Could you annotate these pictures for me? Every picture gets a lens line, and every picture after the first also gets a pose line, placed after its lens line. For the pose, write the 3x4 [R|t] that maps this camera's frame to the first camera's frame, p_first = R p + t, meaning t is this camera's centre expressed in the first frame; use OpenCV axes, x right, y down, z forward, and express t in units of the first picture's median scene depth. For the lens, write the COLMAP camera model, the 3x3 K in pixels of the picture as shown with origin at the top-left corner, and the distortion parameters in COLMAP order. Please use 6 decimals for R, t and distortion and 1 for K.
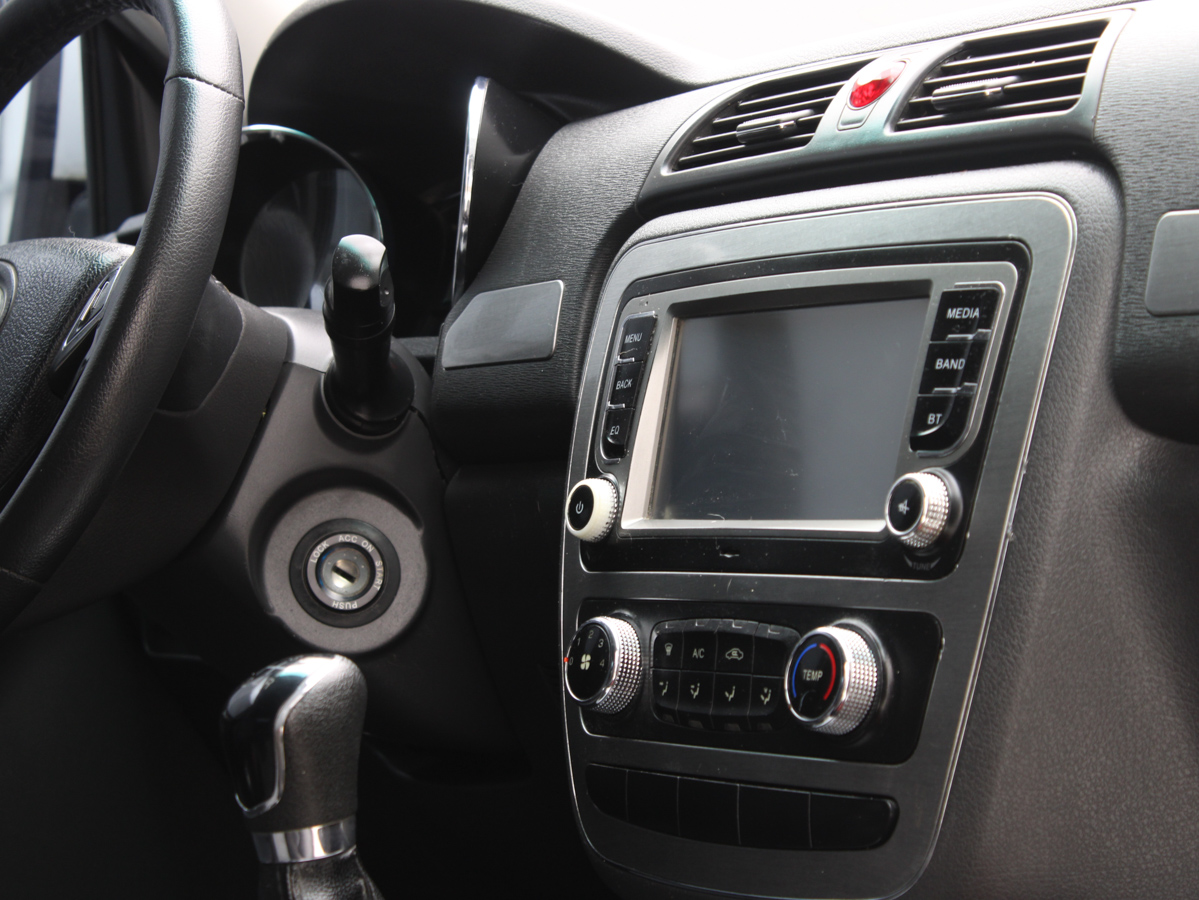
lens RADIAL K [[3171.4, 0, 599.5], [0, 3171.4, 450.0], [0, 0, 1]] dist [0.042132, 0.420415]
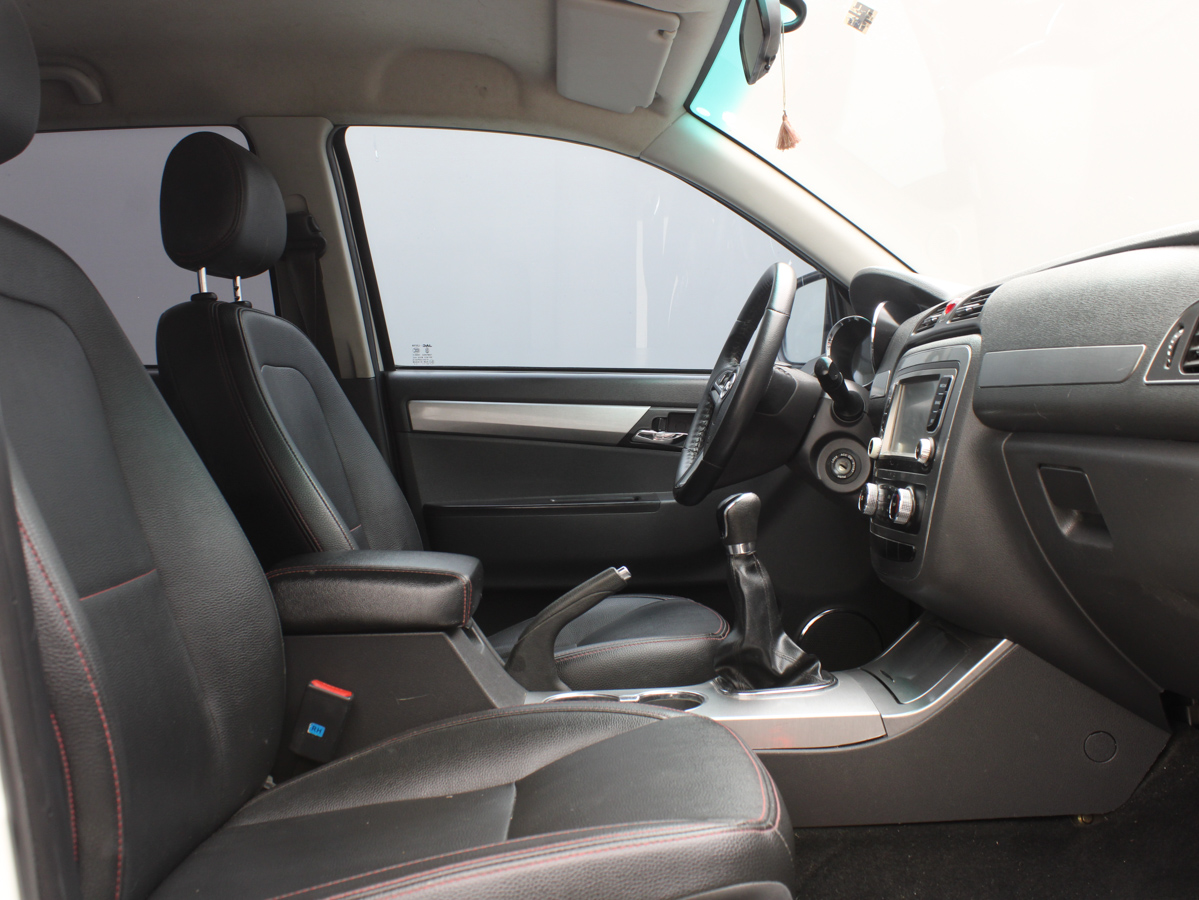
lens RADIAL K [[1204.0, 0, 599.5], [0, 1204.0, 450.0], [0, 0, 1]] dist [-0.171707, 0.163607]
pose [[0.845665, 0.016842, -0.533448, 0.380250], [0.001403, 0.999428, 0.033779, -0.017968], [0.533712, -0.029314, 0.845158, -0.106682]]
